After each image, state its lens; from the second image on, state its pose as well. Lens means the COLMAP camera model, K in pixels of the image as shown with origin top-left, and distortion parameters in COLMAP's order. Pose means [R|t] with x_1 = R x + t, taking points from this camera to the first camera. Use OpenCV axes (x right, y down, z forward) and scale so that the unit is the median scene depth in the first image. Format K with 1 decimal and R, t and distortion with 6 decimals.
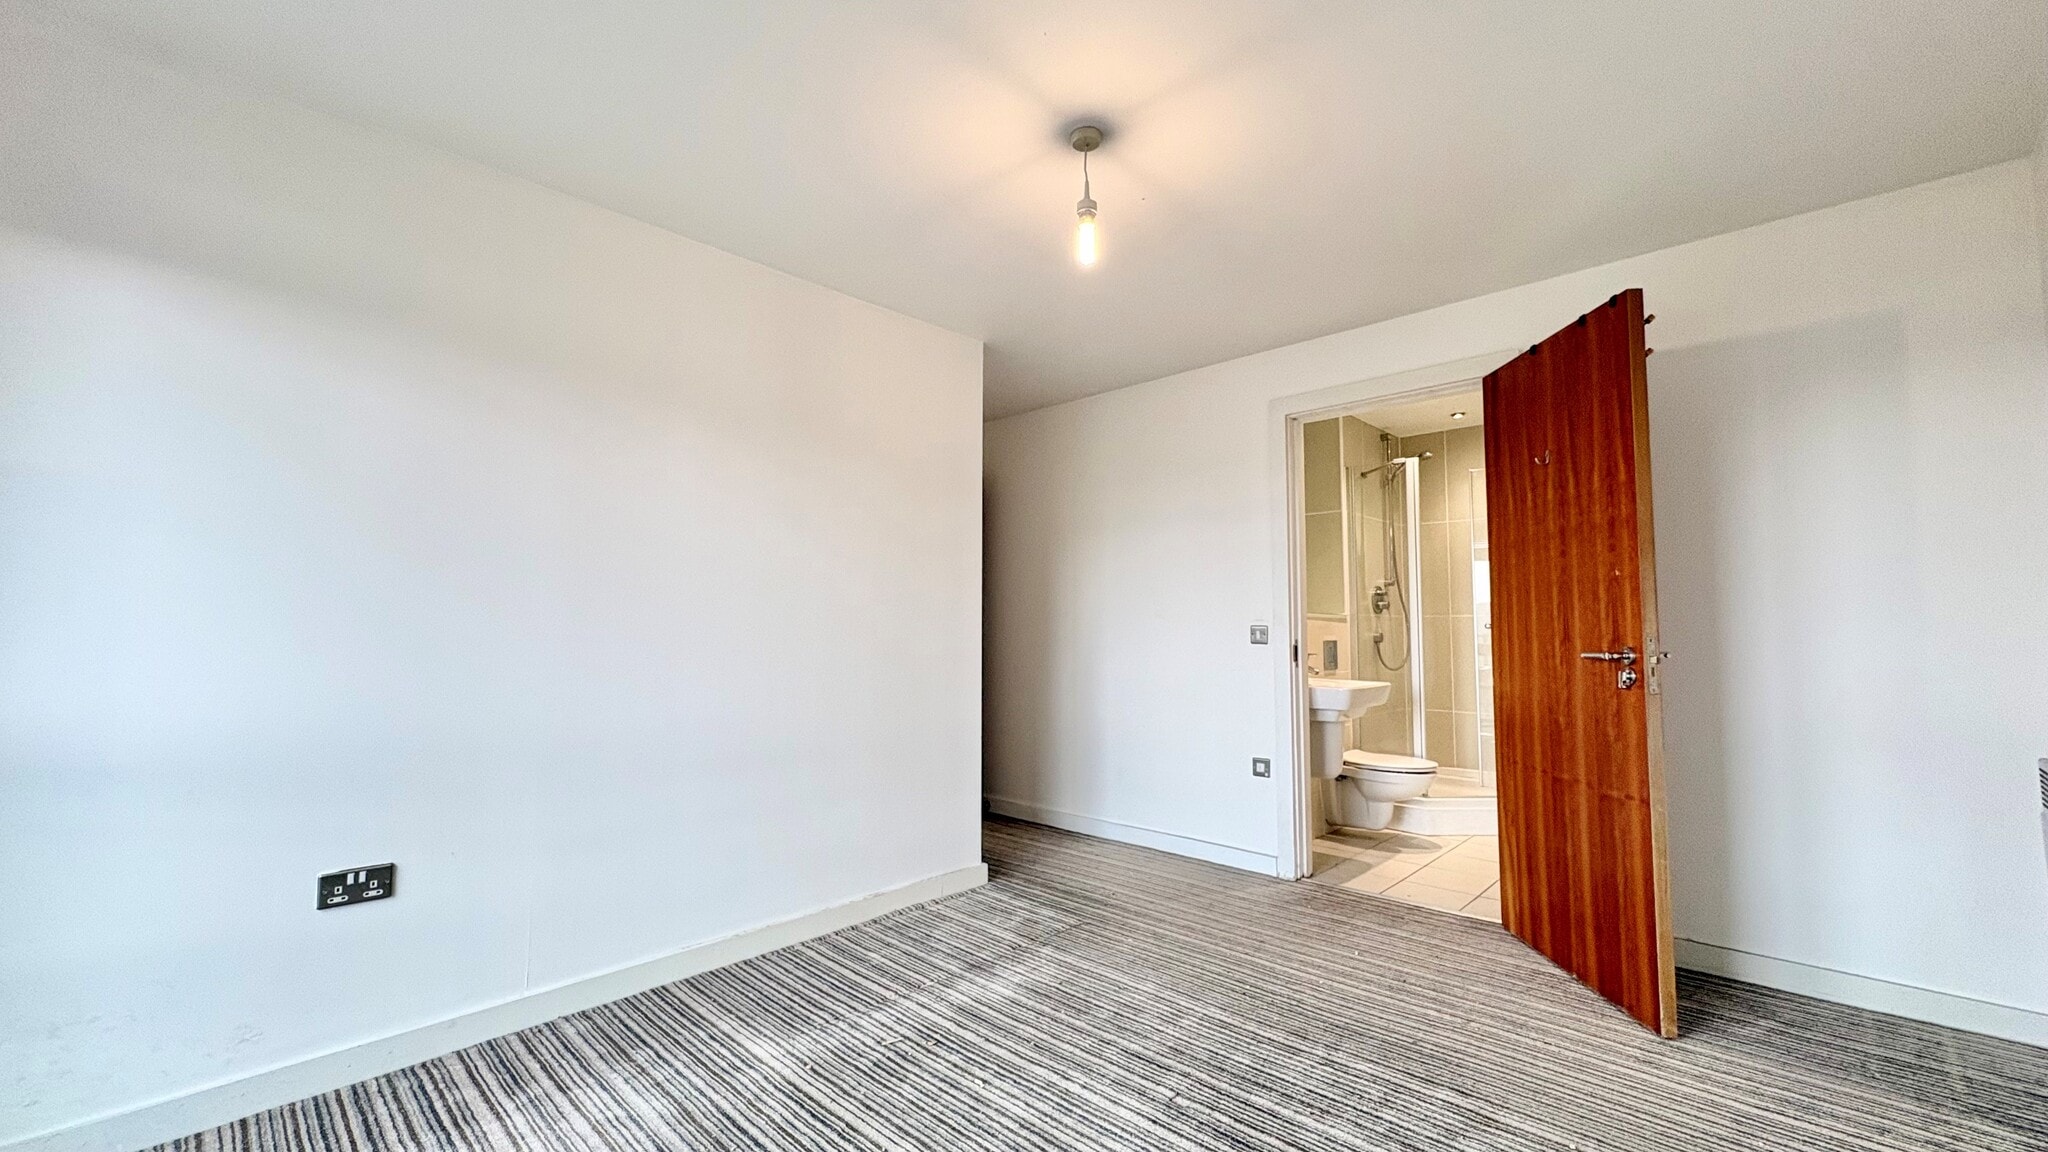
lens RADIAL K [[830.7, 0, 1024.3], [0, 830.7, 574.0], [0, 0, 1]] dist [-0.002856, -0.000284]
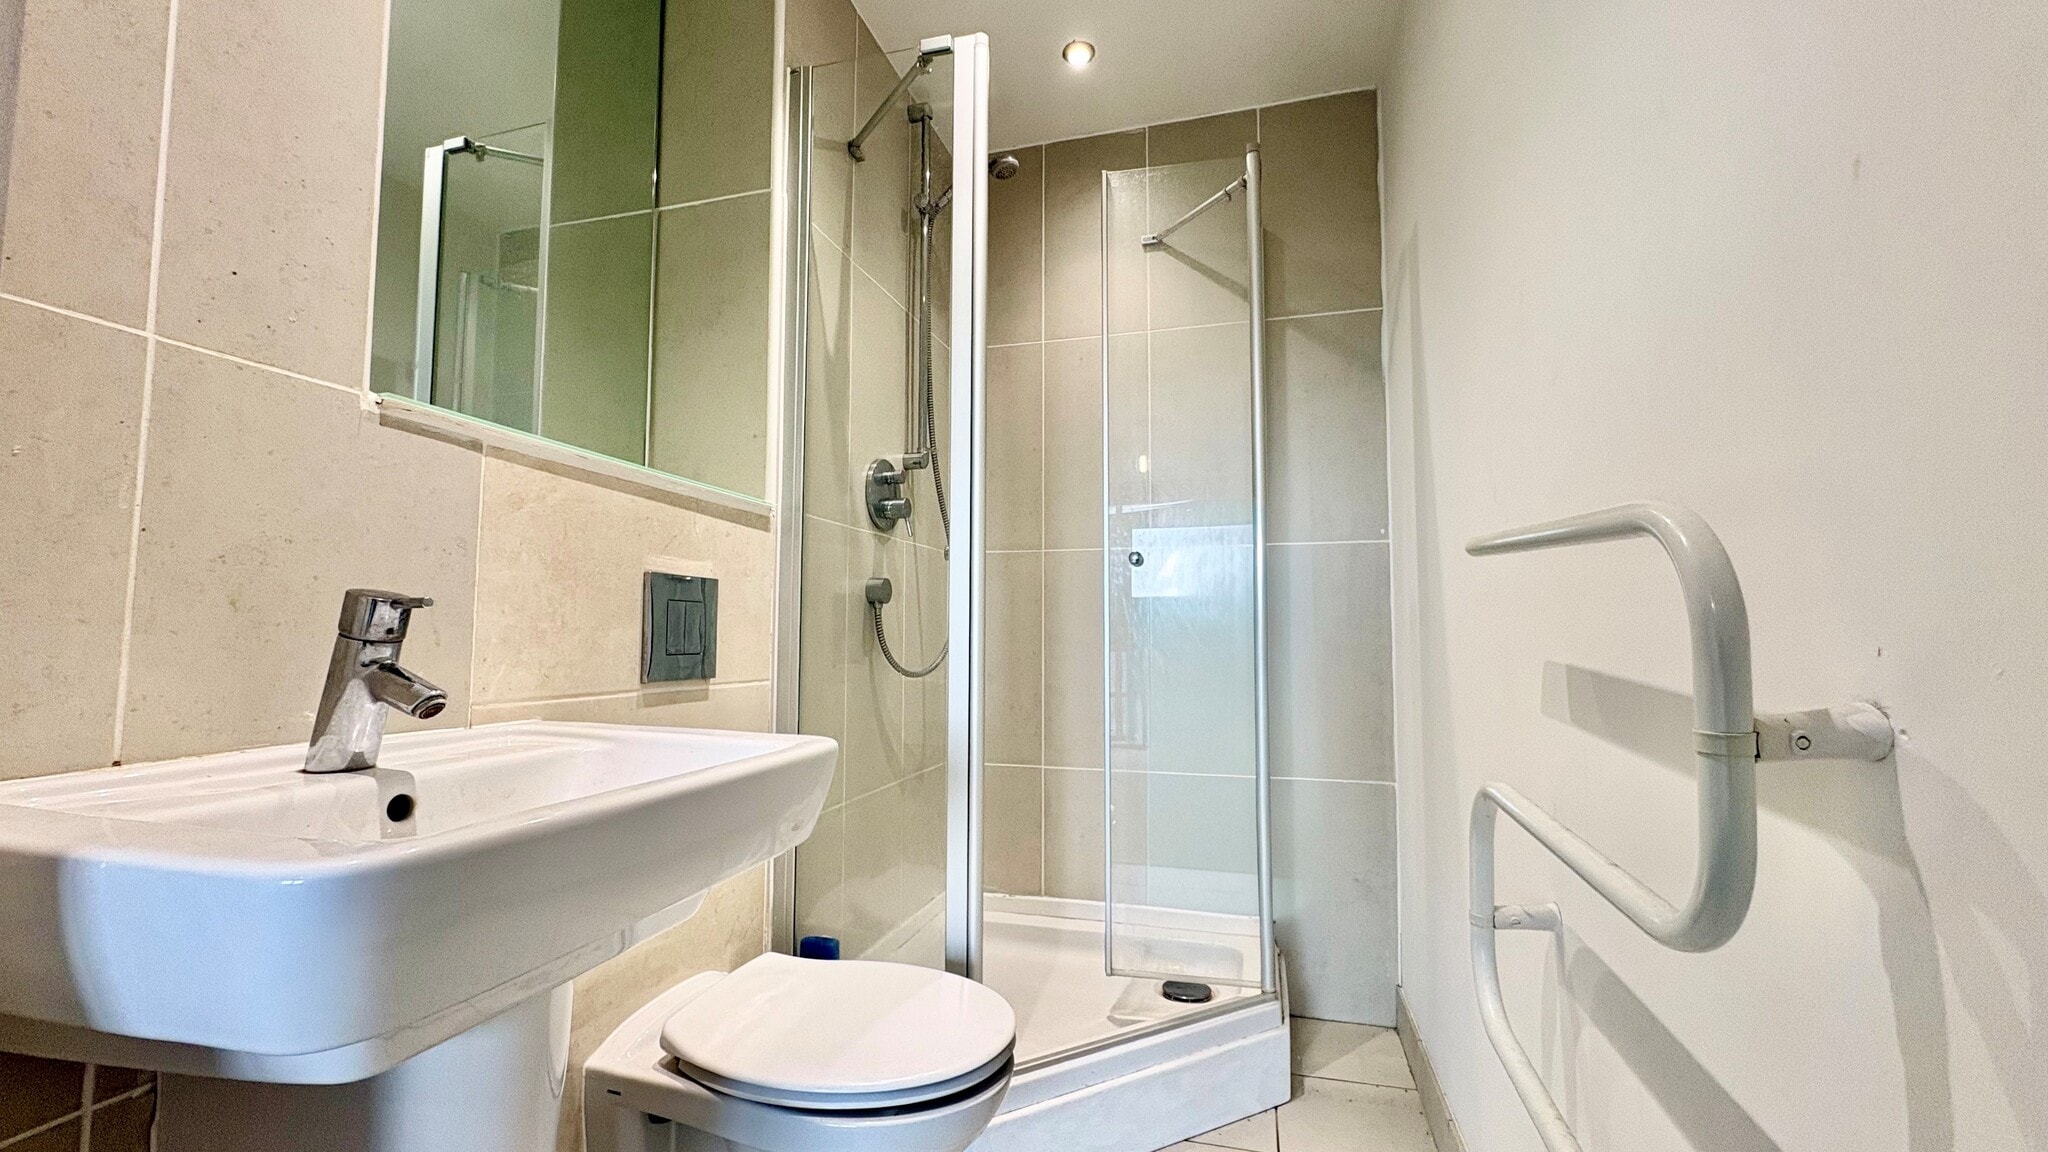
lens RADIAL K [[830.7, 0, 1025.3], [0, 830.7, 573.9], [0, 0, 1]] dist [-0.002856, -0.000284]
pose [[0.882737, 0.035352, 0.468535, 0.310693], [-0.024454, 0.999271, -0.029325, 0.078038], [-0.469230, 0.014429, 0.882958, 0.642746]]
